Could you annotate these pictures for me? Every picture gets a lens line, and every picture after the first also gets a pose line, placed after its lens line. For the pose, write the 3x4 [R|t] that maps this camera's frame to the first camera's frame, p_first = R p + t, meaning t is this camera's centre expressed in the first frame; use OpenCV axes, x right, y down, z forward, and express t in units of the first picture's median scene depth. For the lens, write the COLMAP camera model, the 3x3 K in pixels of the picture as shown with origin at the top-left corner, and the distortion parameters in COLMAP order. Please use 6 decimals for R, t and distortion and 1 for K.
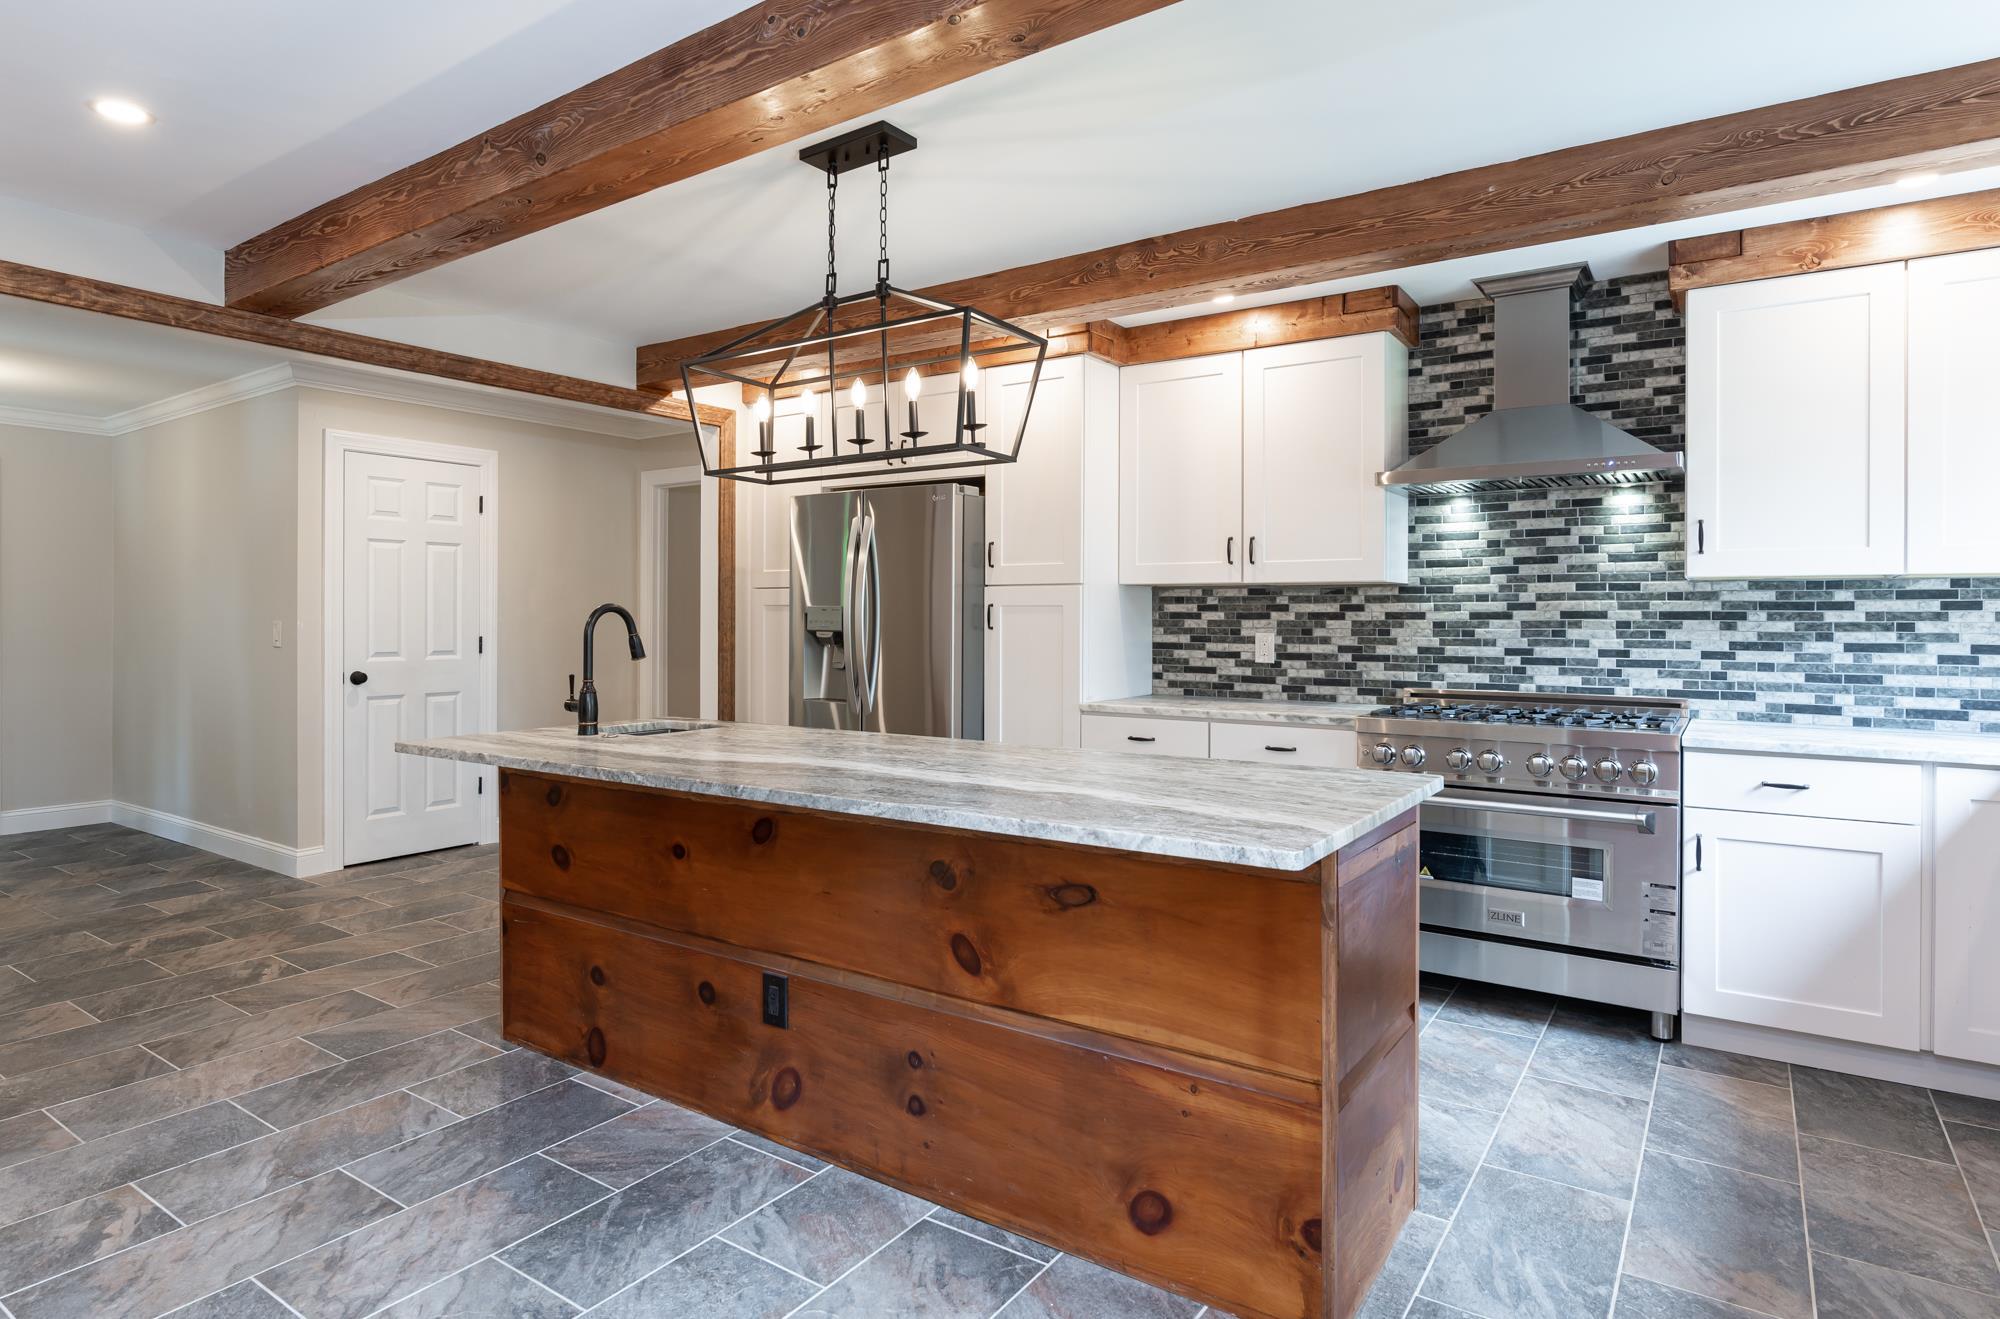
lens RADIAL K [[1100.1, 0, 992.3], [0, 1100.1, 627.5], [0, 0, 1]] dist [-0.013902, -0.001530]
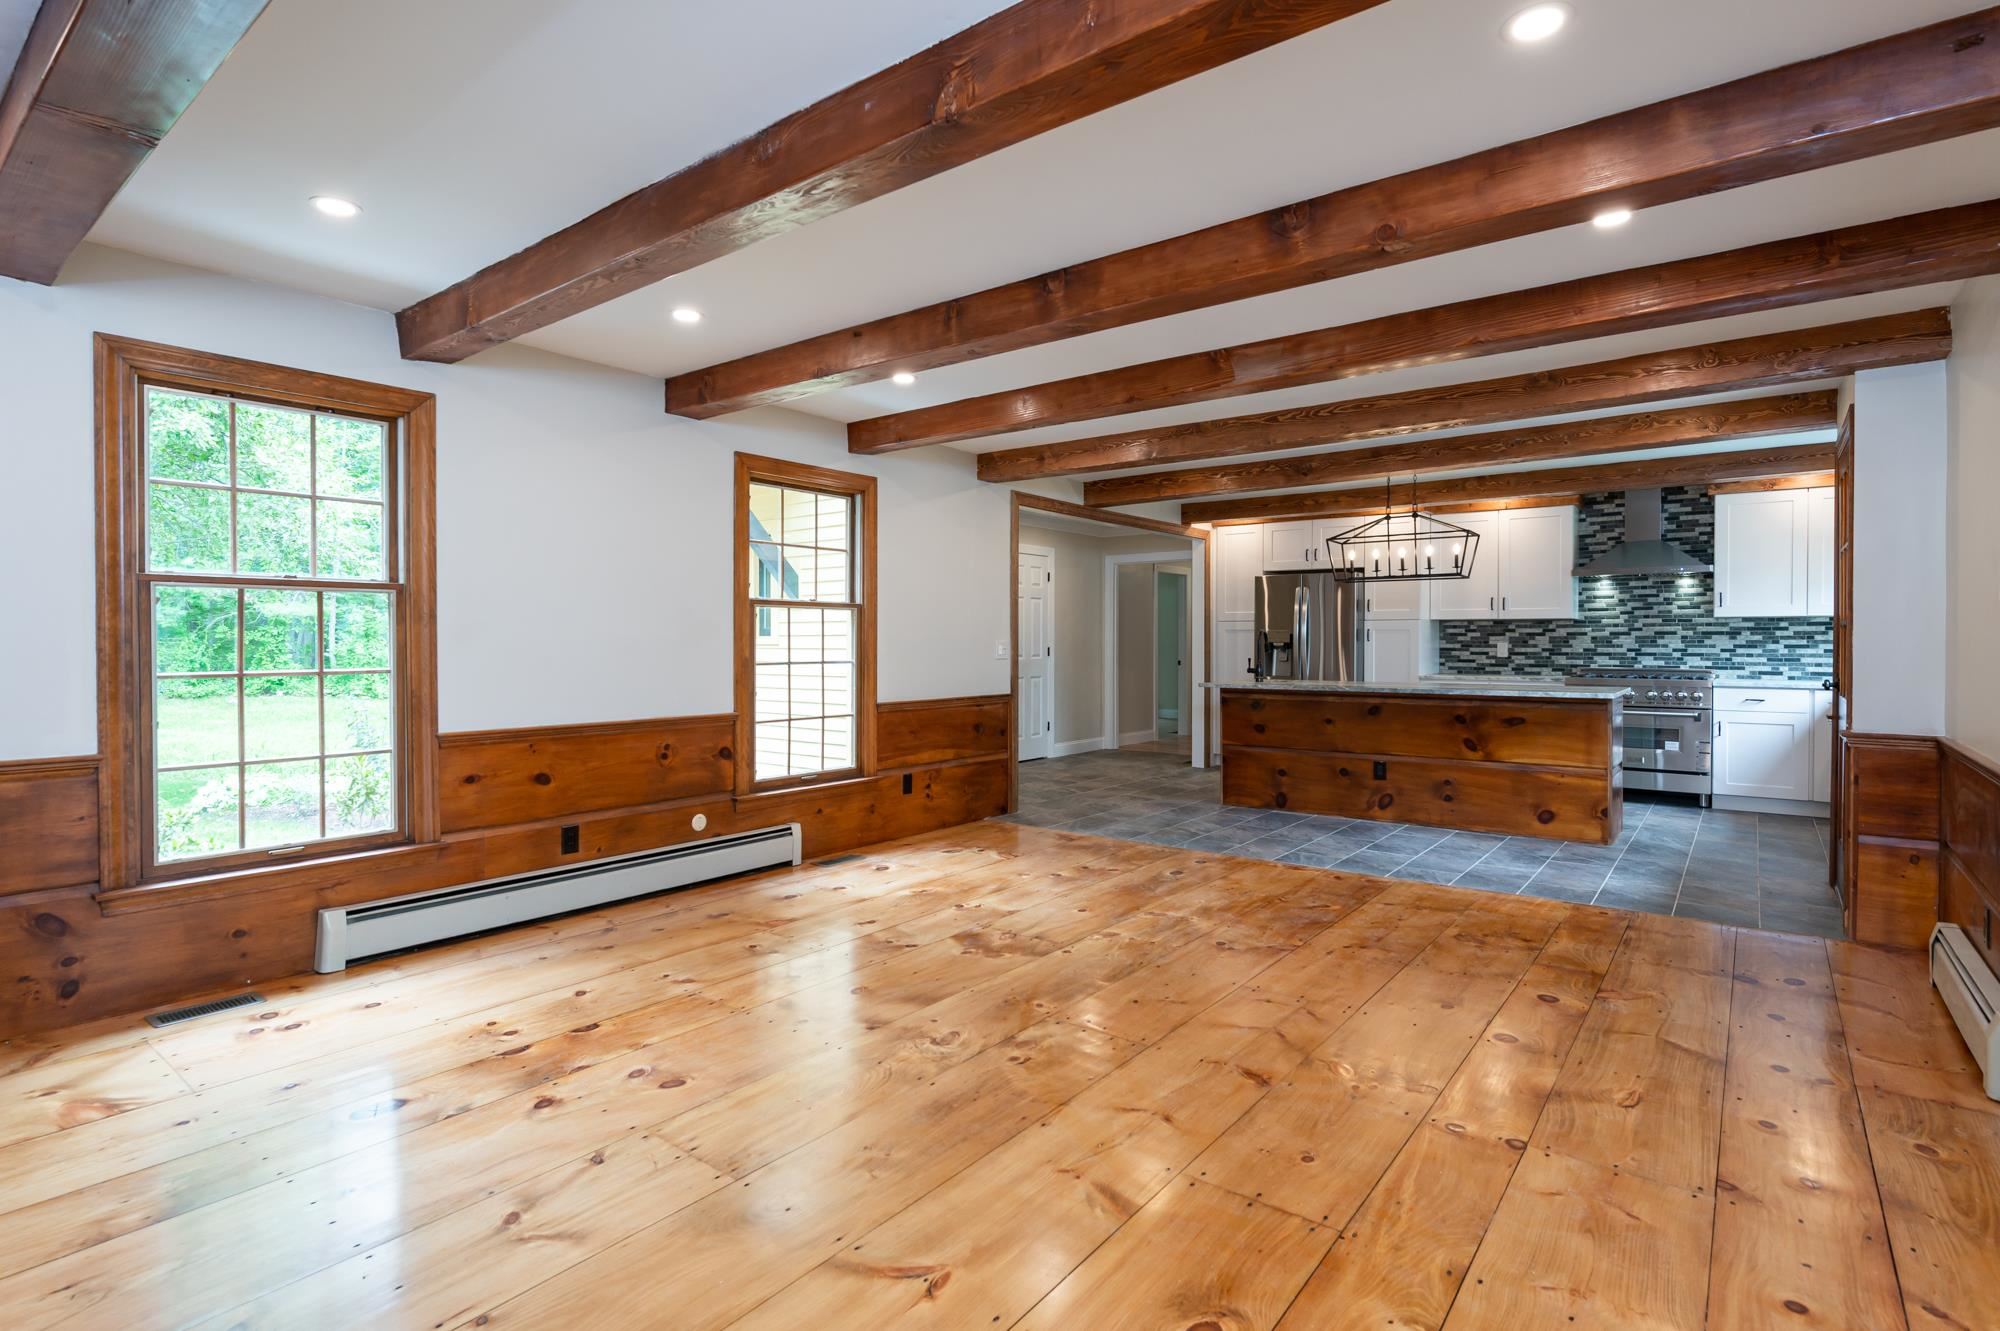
lens RADIAL K [[973.0, 0, 1002.1], [0, 973.0, 664.3], [0, 0, 1]] dist [-0.018721, 0.000665]
pose [[0.998236, -0.001638, -0.059340, -0.732873], [0.002317, 0.999933, 0.011362, 0.028270], [0.059318, -0.011479, 0.998173, -1.101393]]
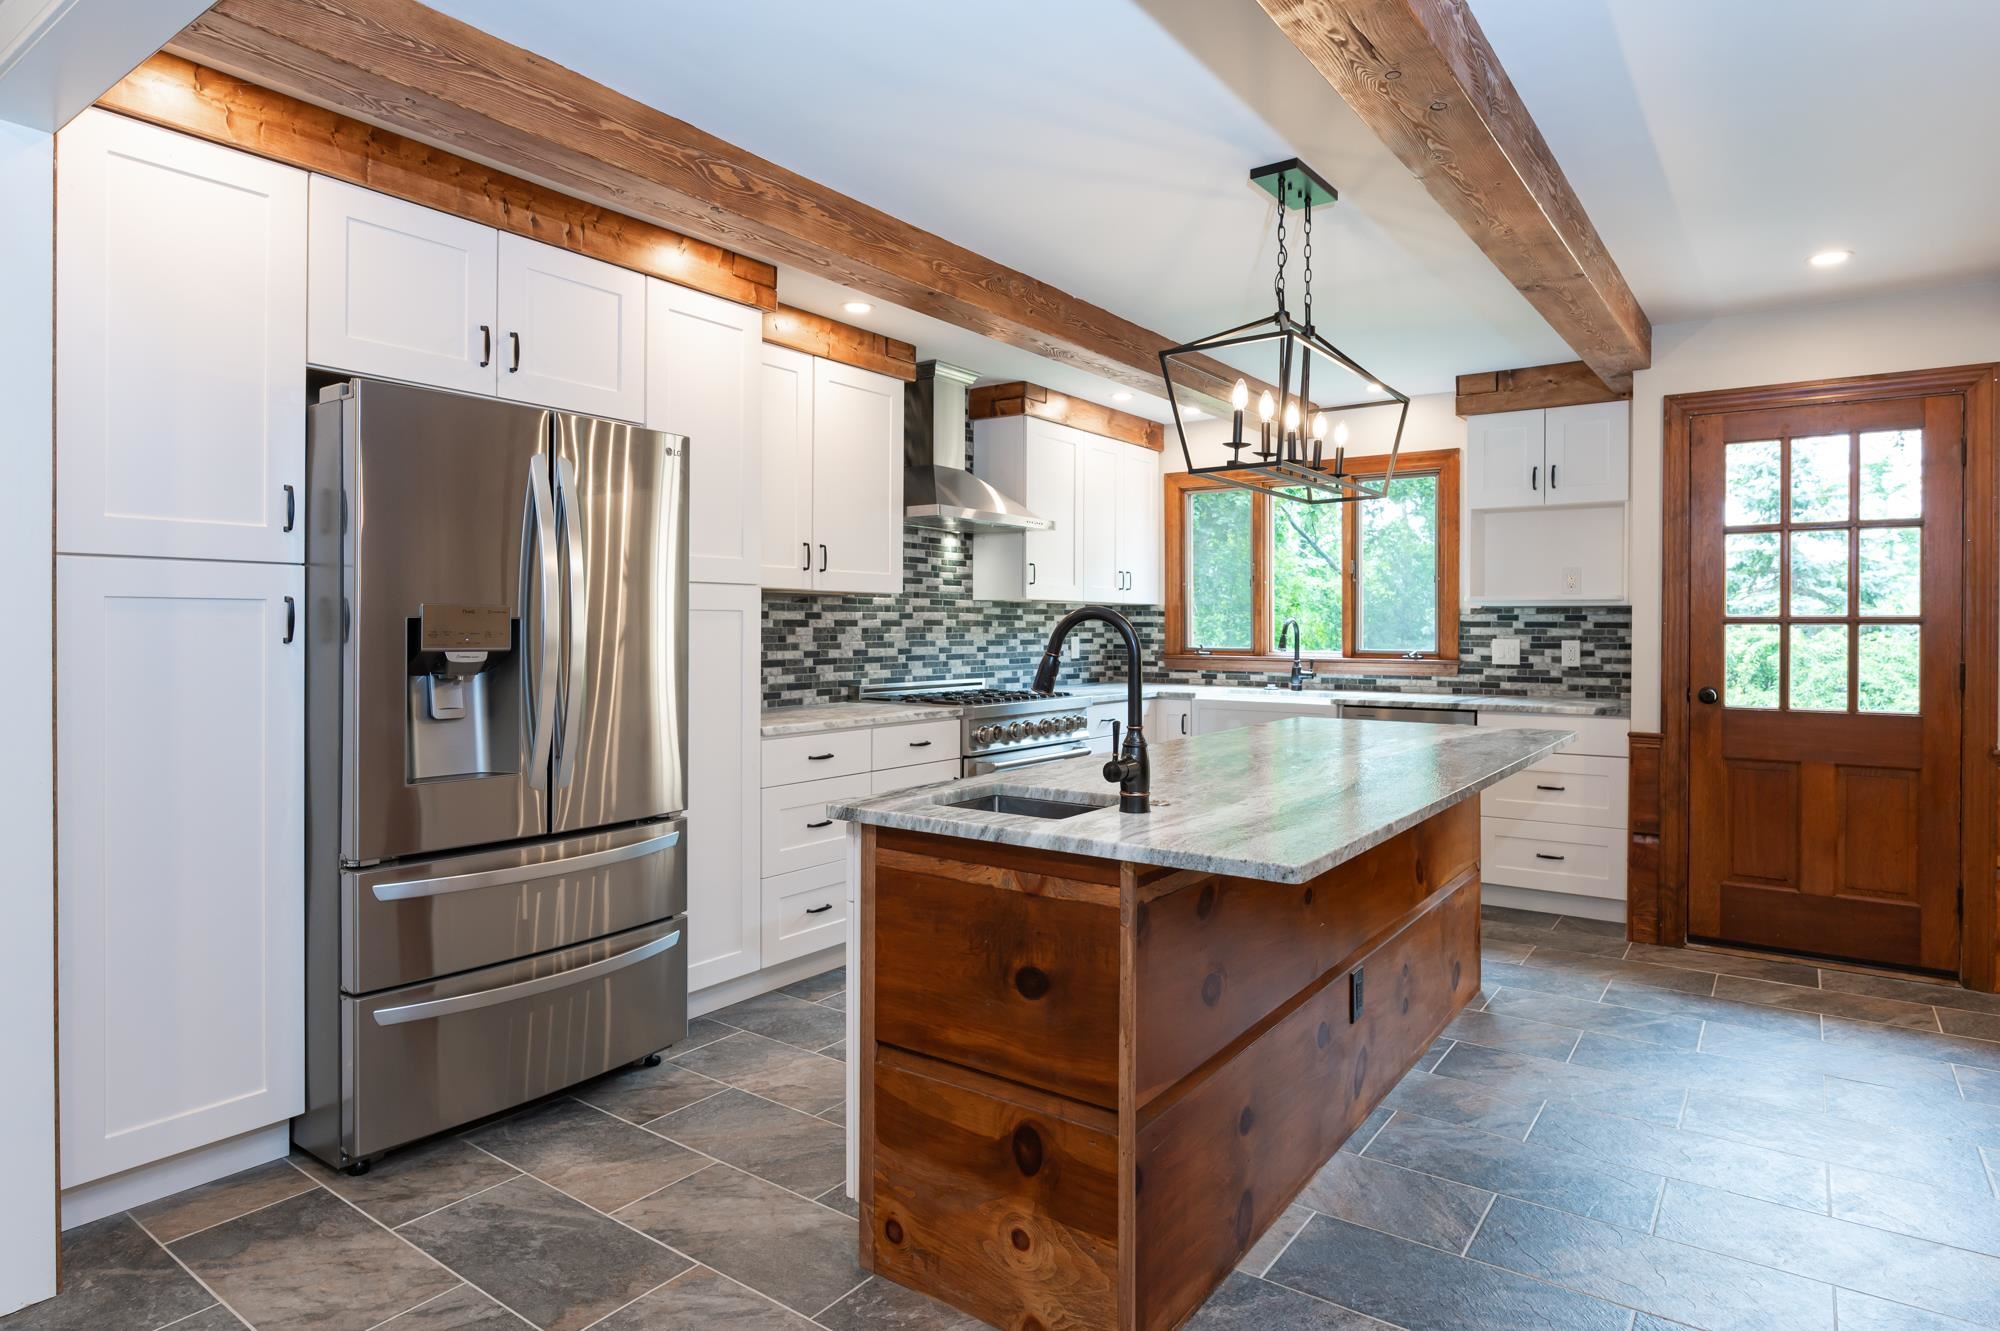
lens RADIAL K [[1120.8, 0, 999.2], [0, 1120.8, 637.7], [0, 0, 1]] dist [-0.004465, -0.000867]
pose [[0.020512, -0.012916, 0.999706, -0.913330], [0.005762, 0.999901, 0.012800, -0.010994], [-0.999773, 0.005498, 0.020584, 0.949756]]
